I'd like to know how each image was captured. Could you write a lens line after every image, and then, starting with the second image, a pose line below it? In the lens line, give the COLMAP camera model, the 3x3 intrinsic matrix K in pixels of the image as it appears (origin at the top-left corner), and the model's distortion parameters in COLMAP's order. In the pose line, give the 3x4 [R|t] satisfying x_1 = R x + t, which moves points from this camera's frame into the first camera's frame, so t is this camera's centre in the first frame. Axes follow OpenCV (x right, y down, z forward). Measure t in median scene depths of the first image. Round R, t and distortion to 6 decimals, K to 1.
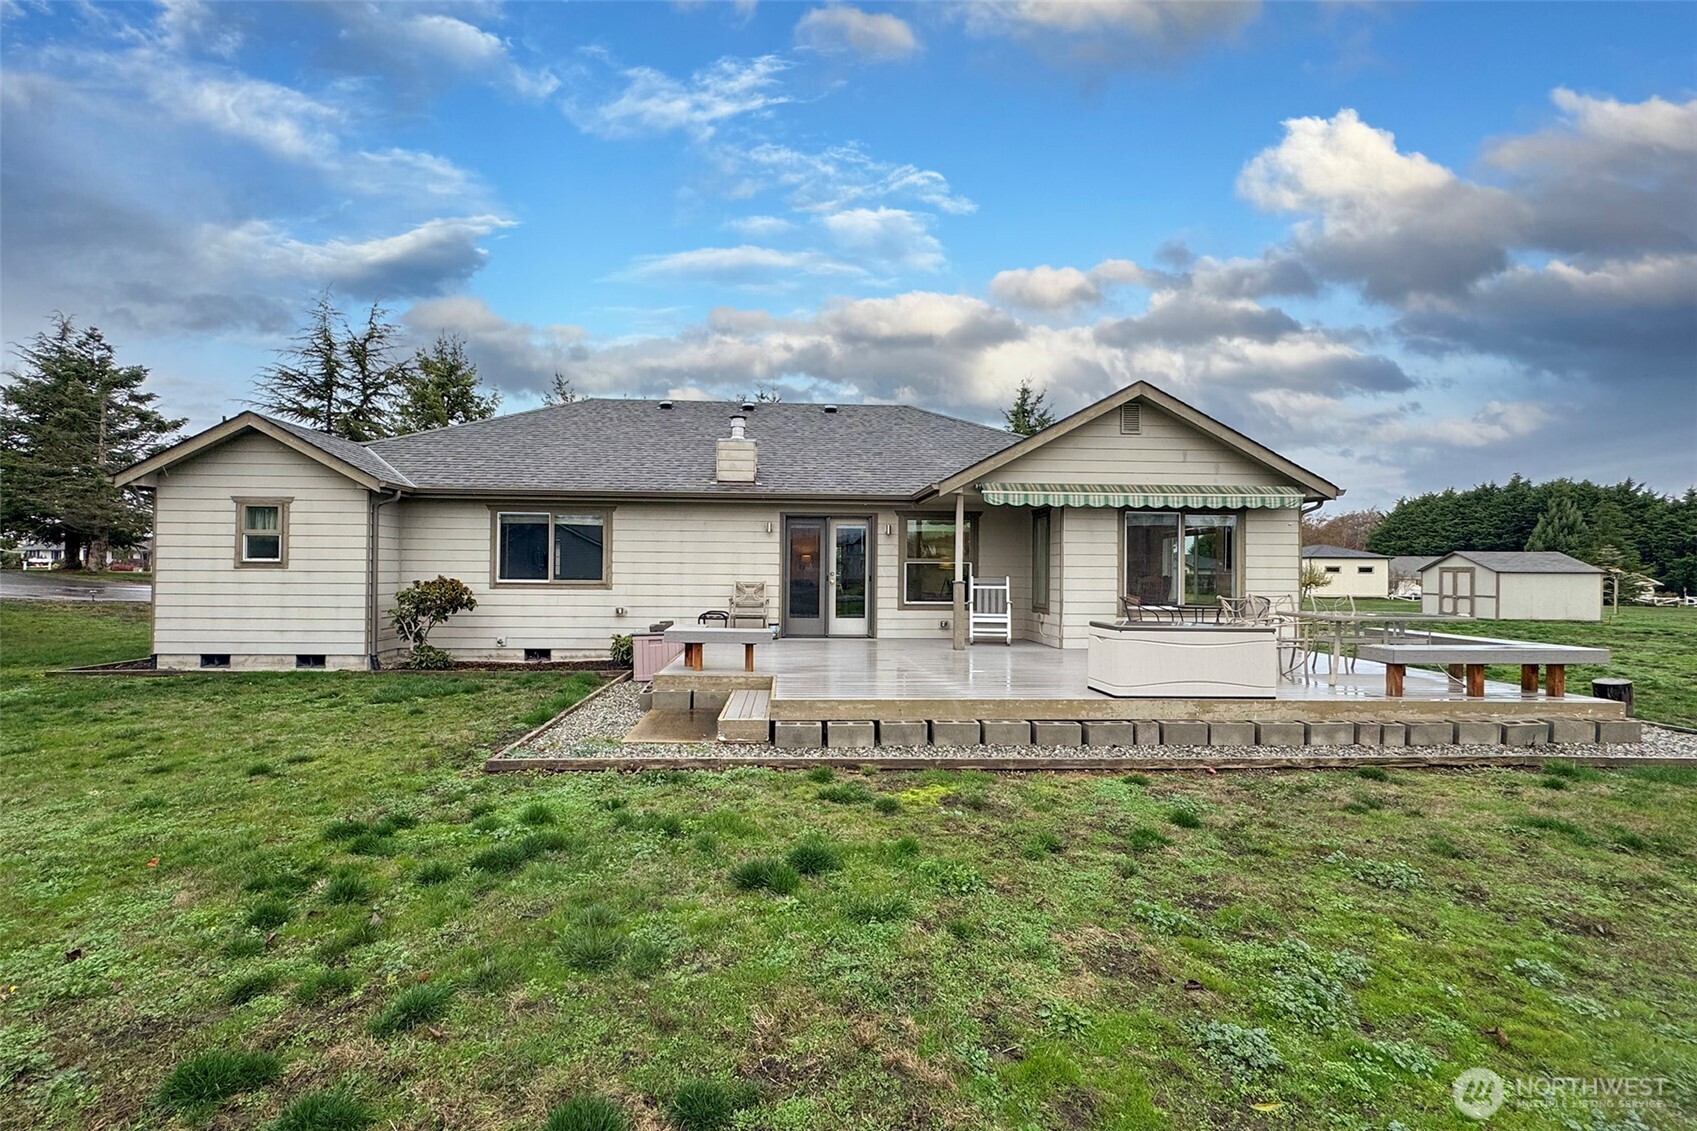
lens RADIAL K [[704.5, 0, 839.4], [0, 704.5, 570.8], [0, 0, 1]] dist [0.004136, -0.000272]
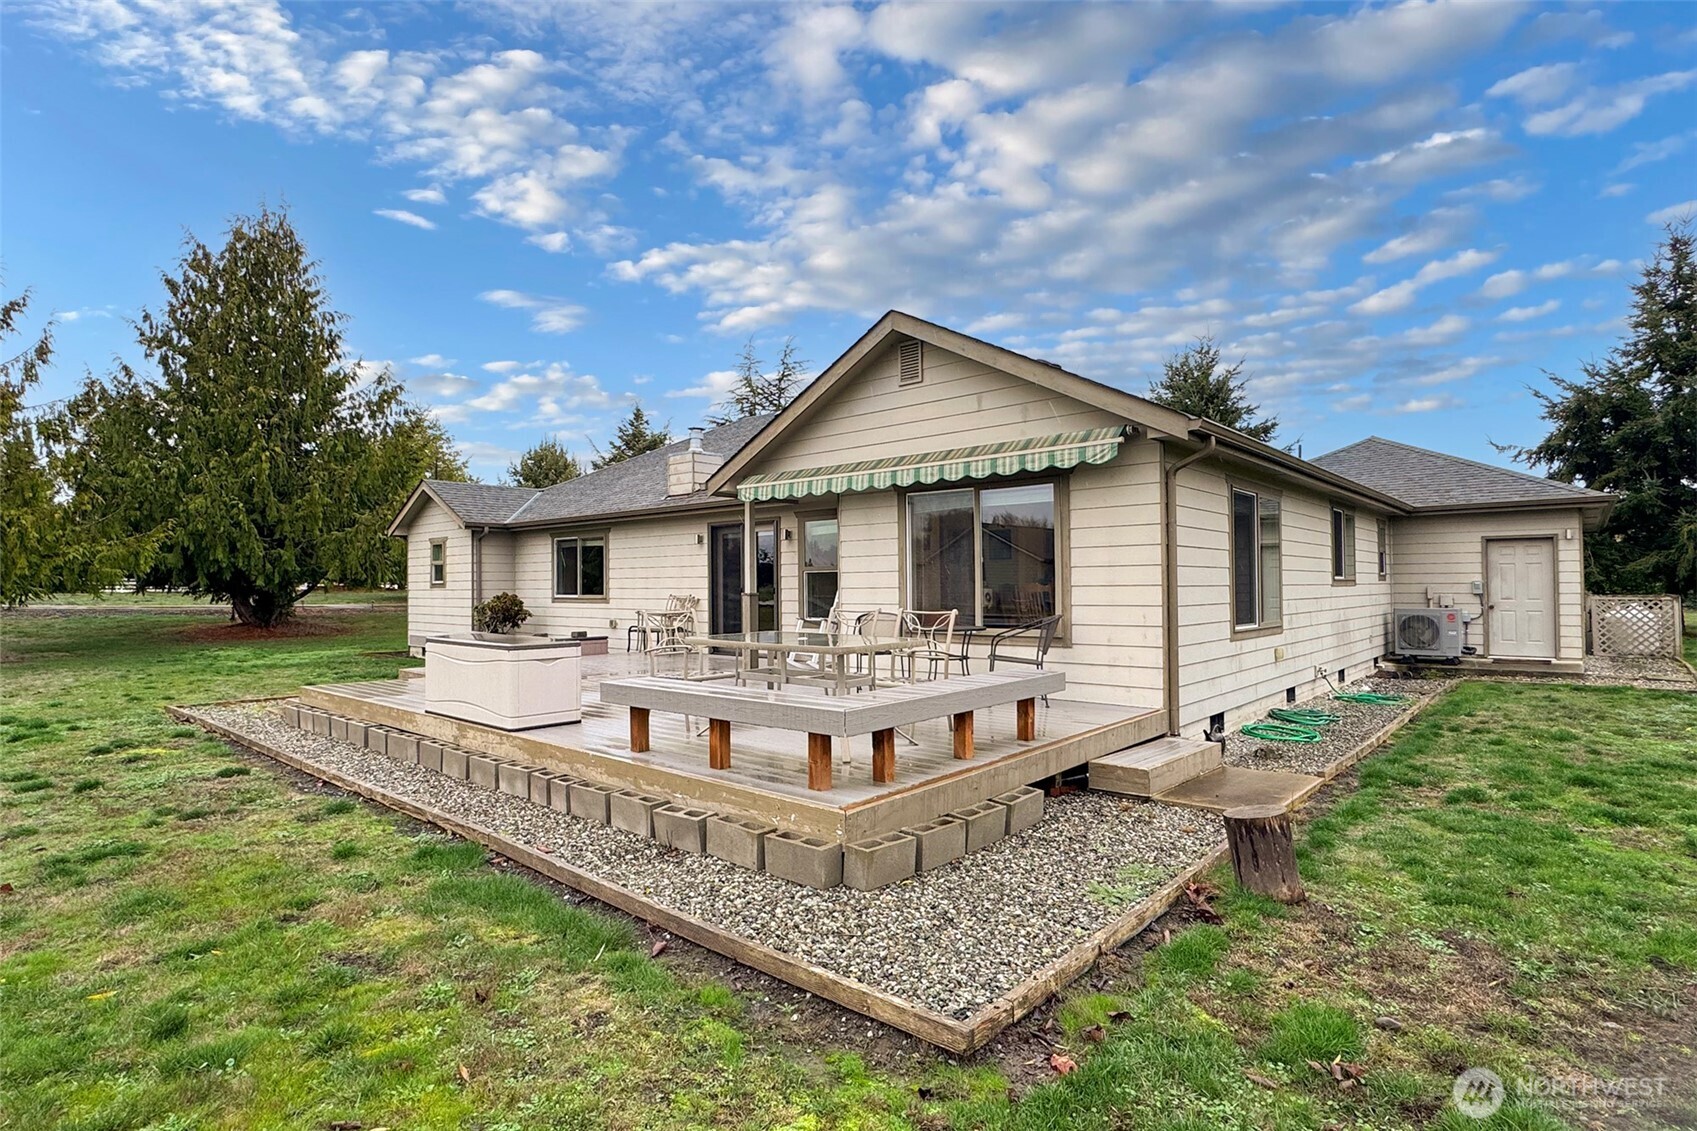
lens RADIAL K [[851.3, 0, 848.9], [0, 851.3, 563.6], [0, 0, 1]] dist [-0.005082, -0.000116]
pose [[0.726118, -0.033005, -0.686777, 1.006355], [0.015240, 0.999374, -0.031914, 0.015289], [0.687401, 0.012707, 0.726167, 0.352087]]
